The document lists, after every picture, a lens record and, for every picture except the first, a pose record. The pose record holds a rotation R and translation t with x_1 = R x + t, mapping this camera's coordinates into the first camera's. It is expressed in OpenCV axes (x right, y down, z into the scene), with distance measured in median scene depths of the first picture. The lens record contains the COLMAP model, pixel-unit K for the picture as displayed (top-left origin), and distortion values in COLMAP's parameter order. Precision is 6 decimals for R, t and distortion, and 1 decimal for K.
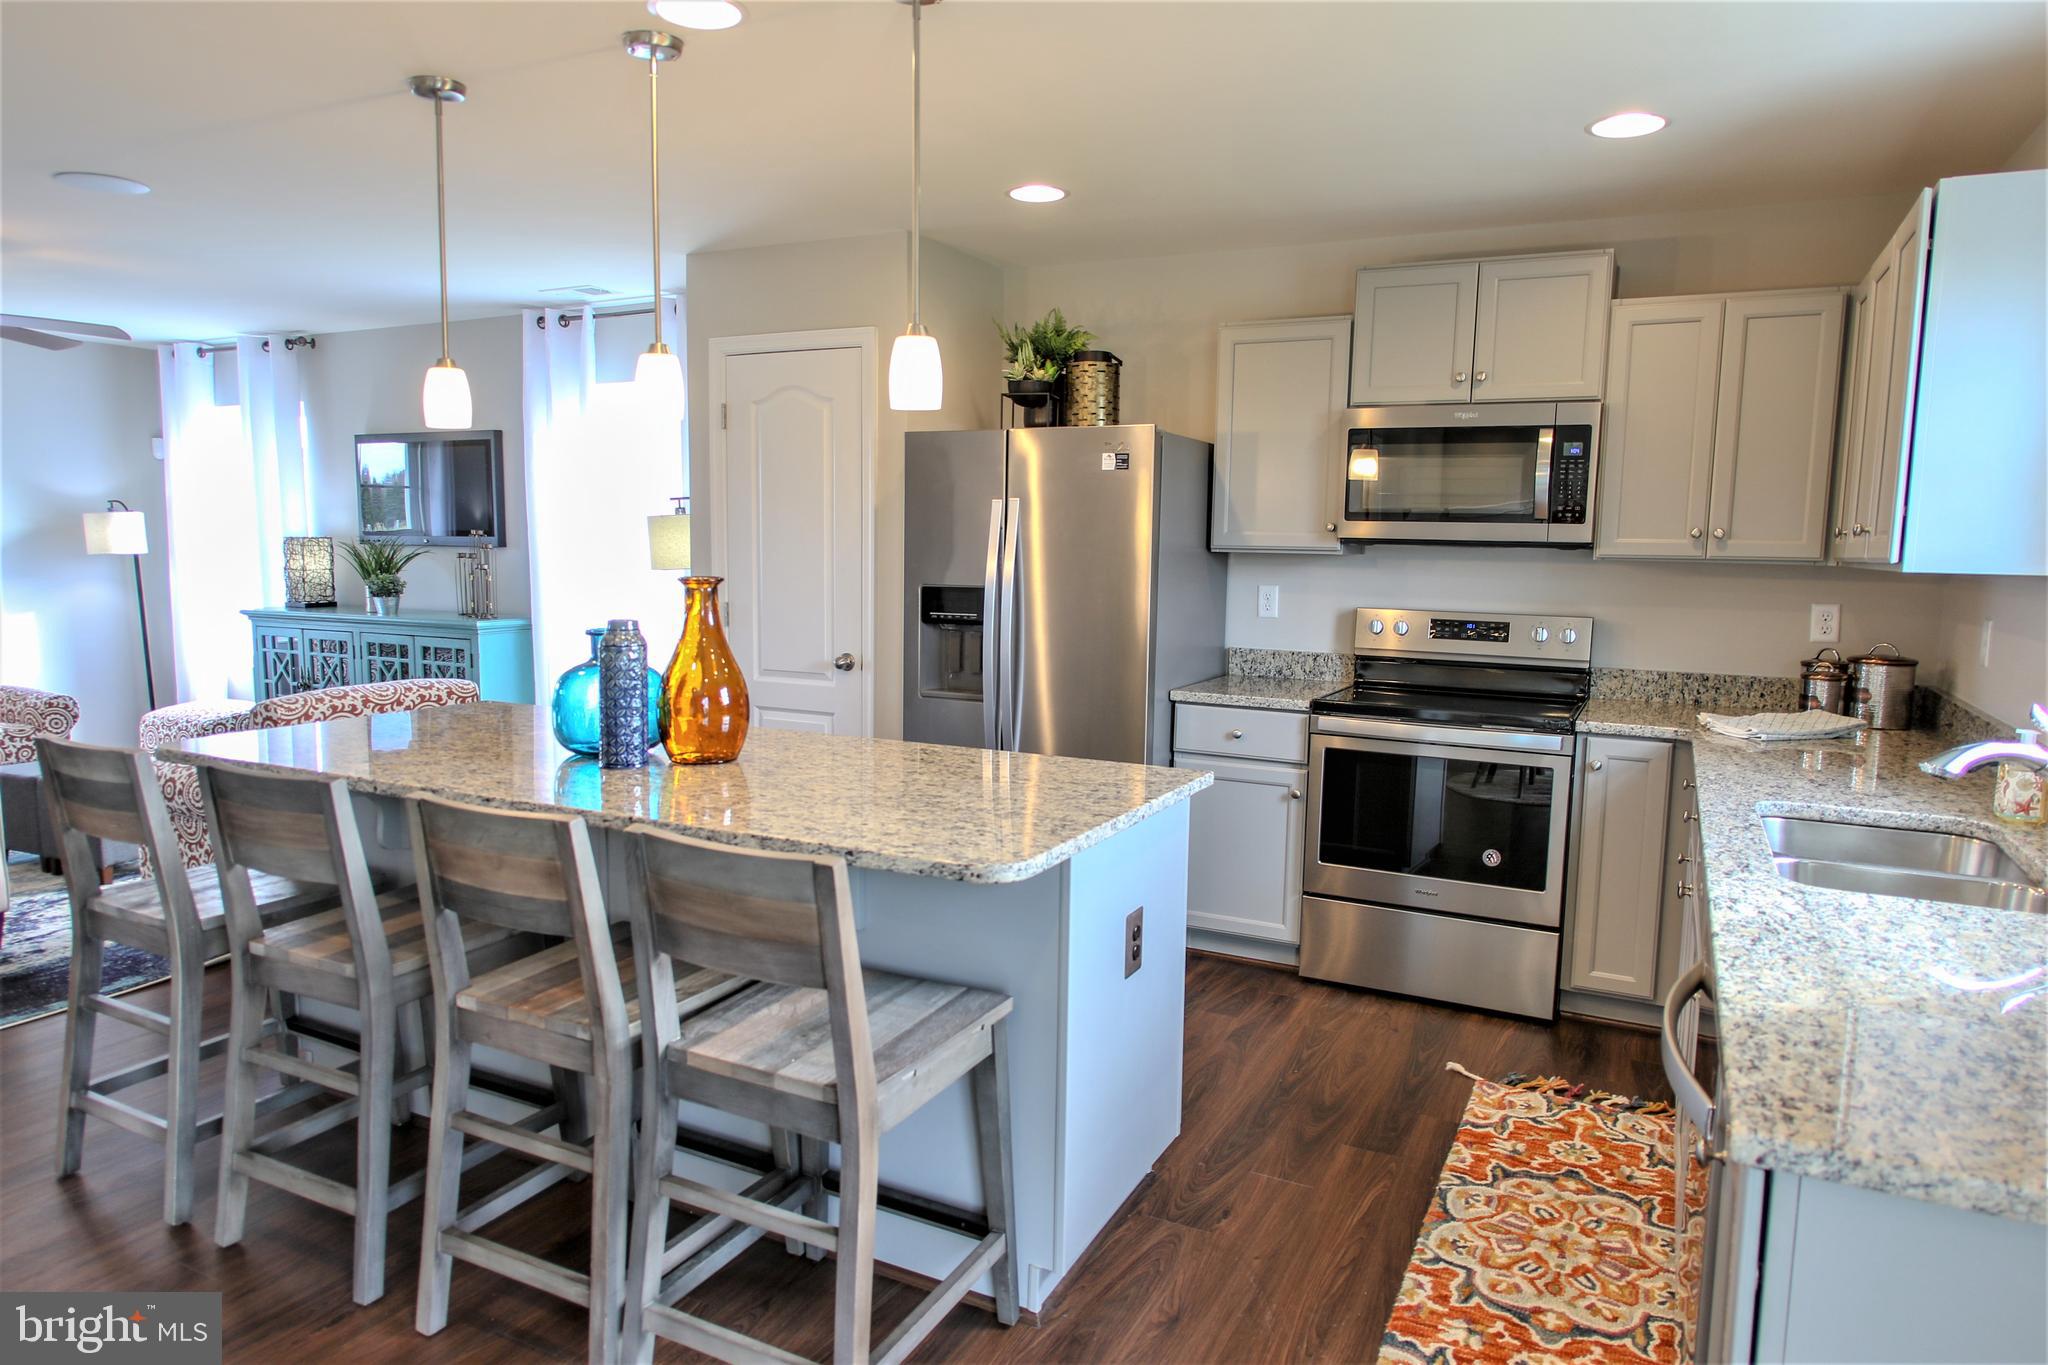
lens RADIAL K [[1296.8, 0, 1024.0], [0, 1296.8, 682.5], [0, 0, 1]] dist [0.030469, -0.000351]
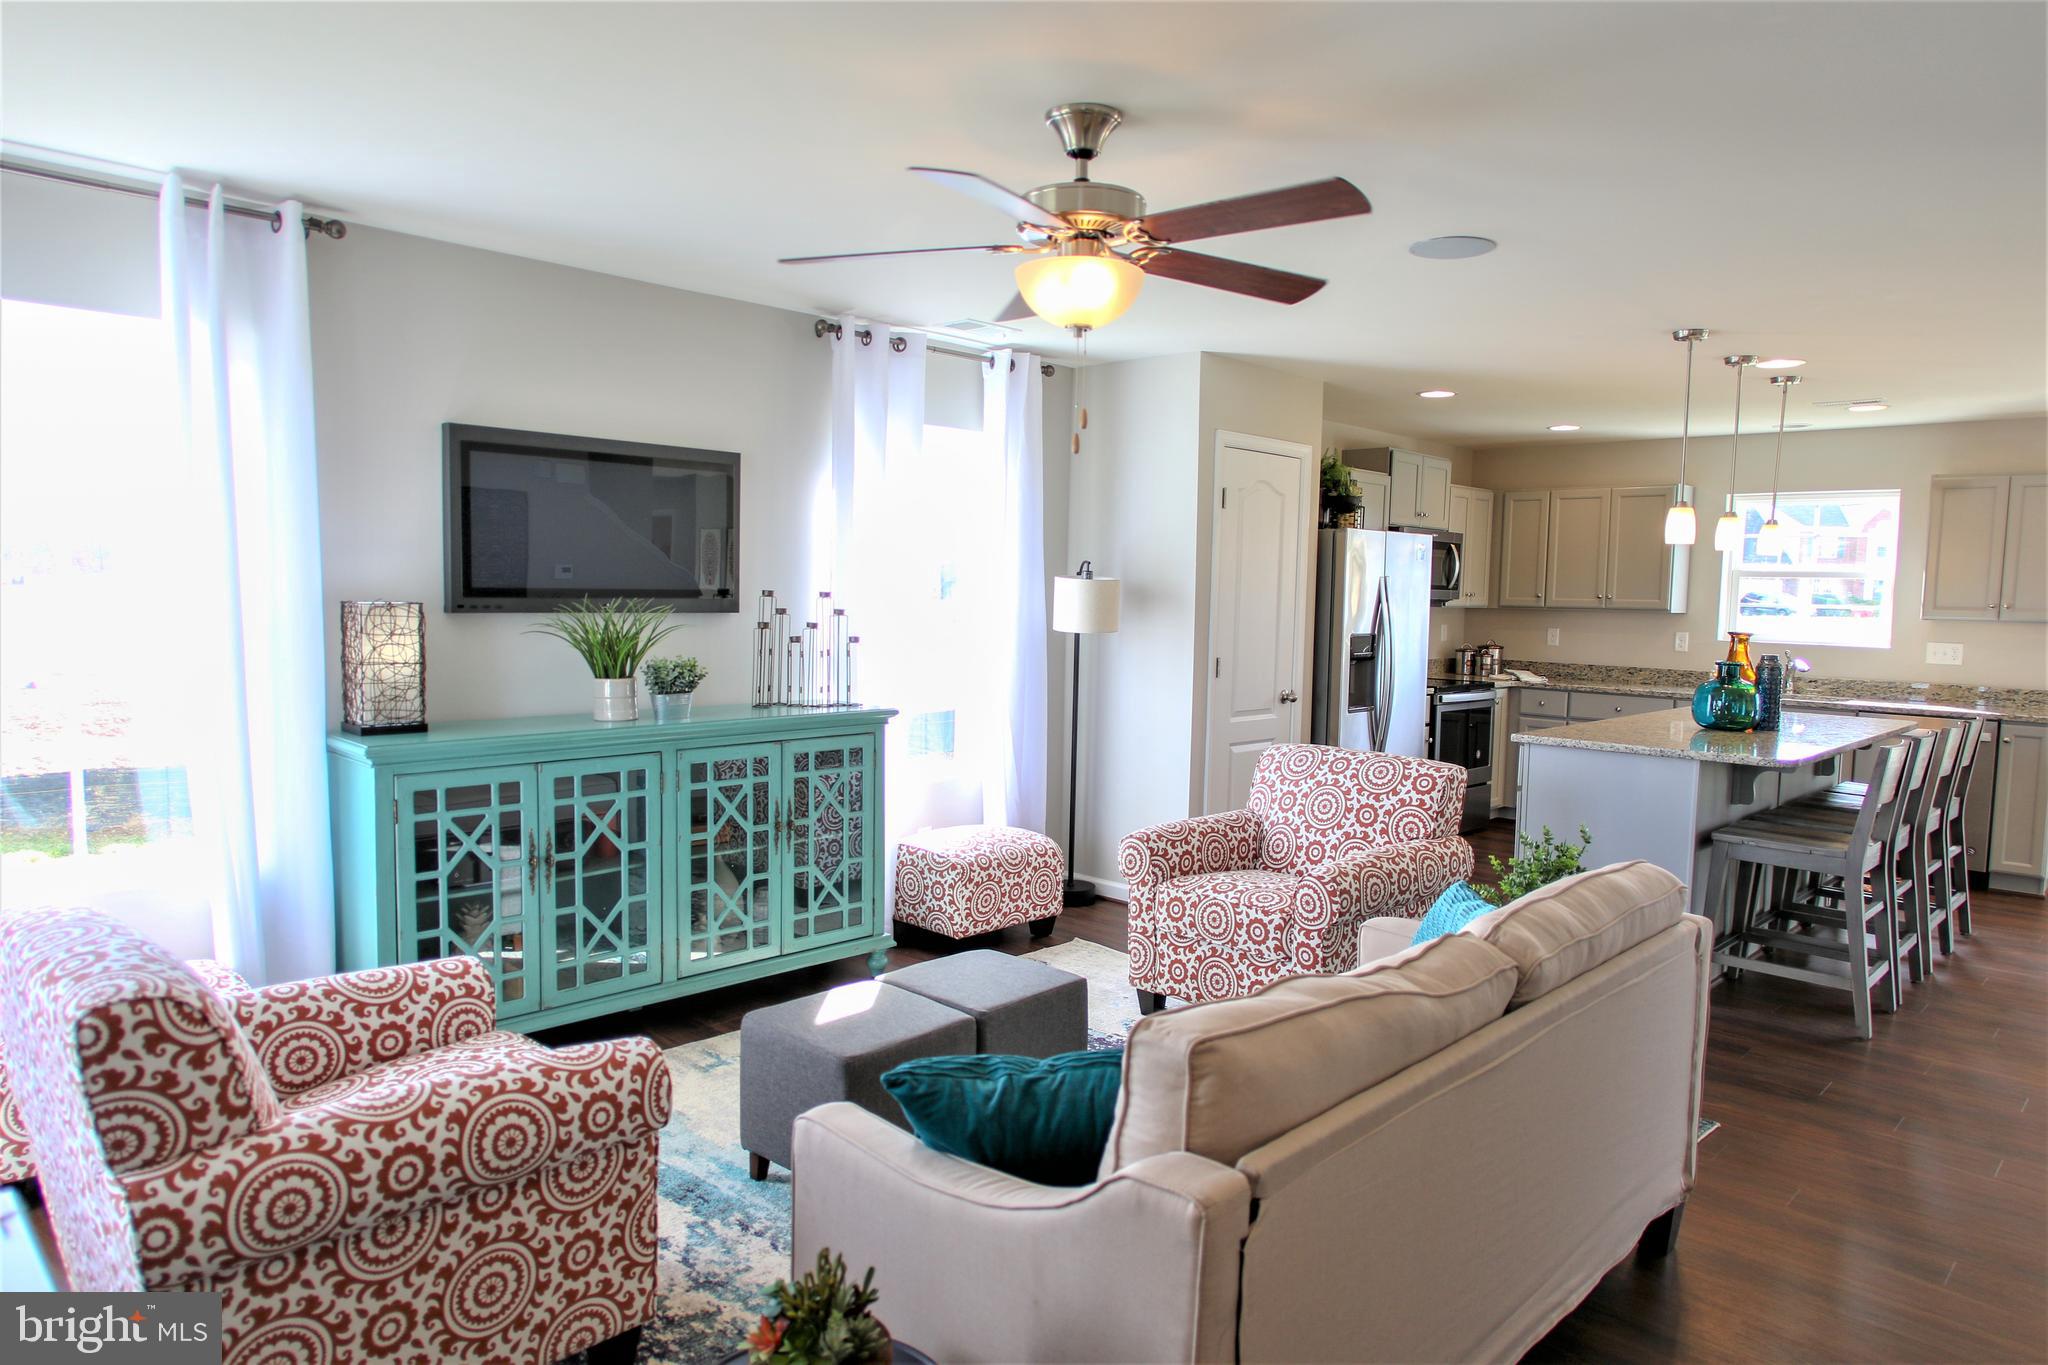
lens RADIAL K [[1296.8, 0, 1024.0], [0, 1296.8, 682.5], [0, 0, 1]] dist [0.030469, -0.000351]
pose [[0.273672, -0.056412, 0.960167, -1.113342], [0.111394, 0.993420, 0.026615, -0.072239], [-0.955351, 0.099673, 0.278155, 0.685004]]
